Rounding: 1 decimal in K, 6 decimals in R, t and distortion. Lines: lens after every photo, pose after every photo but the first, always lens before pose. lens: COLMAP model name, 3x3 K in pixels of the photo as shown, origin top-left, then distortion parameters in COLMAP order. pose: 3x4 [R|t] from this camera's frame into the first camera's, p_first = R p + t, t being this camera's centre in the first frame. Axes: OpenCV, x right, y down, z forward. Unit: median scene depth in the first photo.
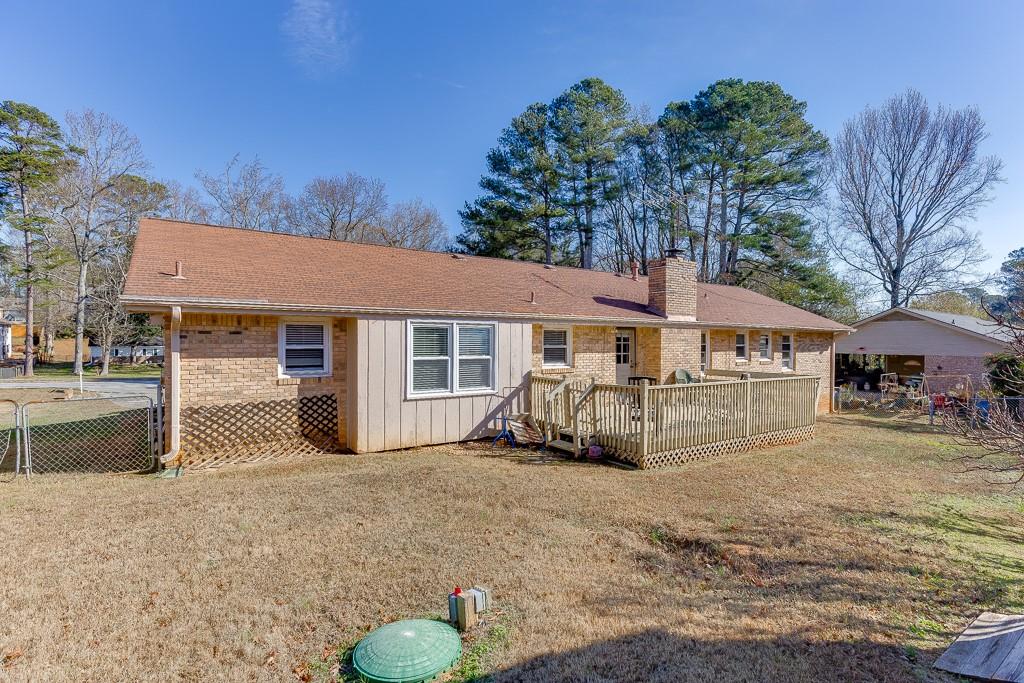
lens RADIAL K [[501.9, 0, 548.9], [0, 501.9, 345.7], [0, 0, 1]] dist [-0.021989, -0.000044]
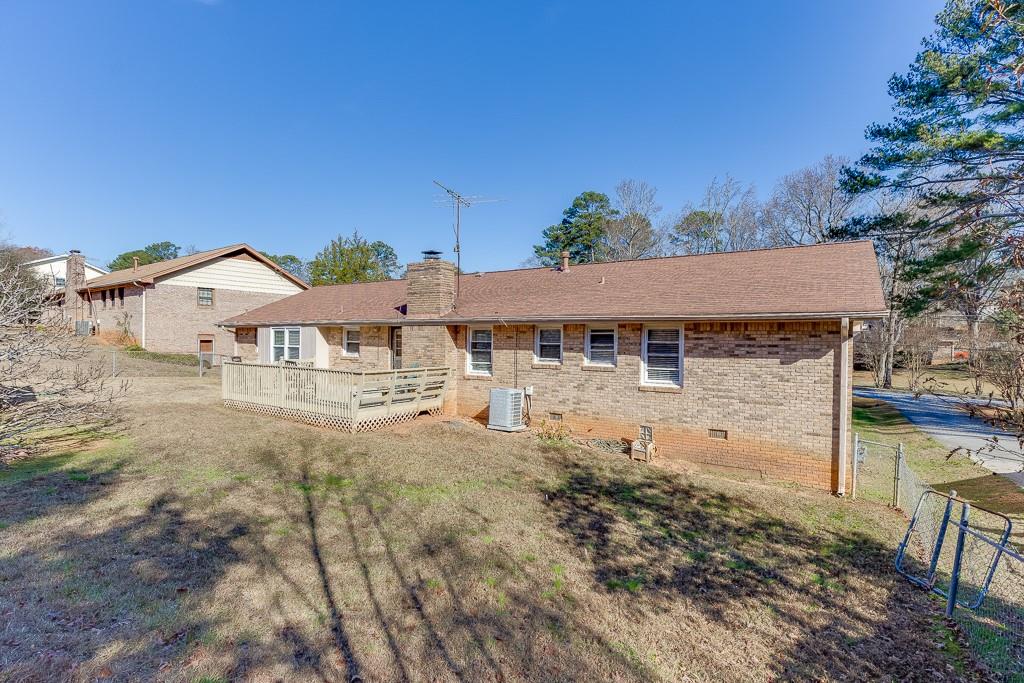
lens RADIAL K [[492.5, 0, 524.5], [0, 492.5, 343.7], [0, 0, 1]] dist [-0.012629, -0.000425]
pose [[0.342313, 0.008638, -0.939546, 1.195603], [-0.012823, 0.999908, 0.004521, -0.003769], [0.939498, 0.010500, 0.342392, 0.777705]]
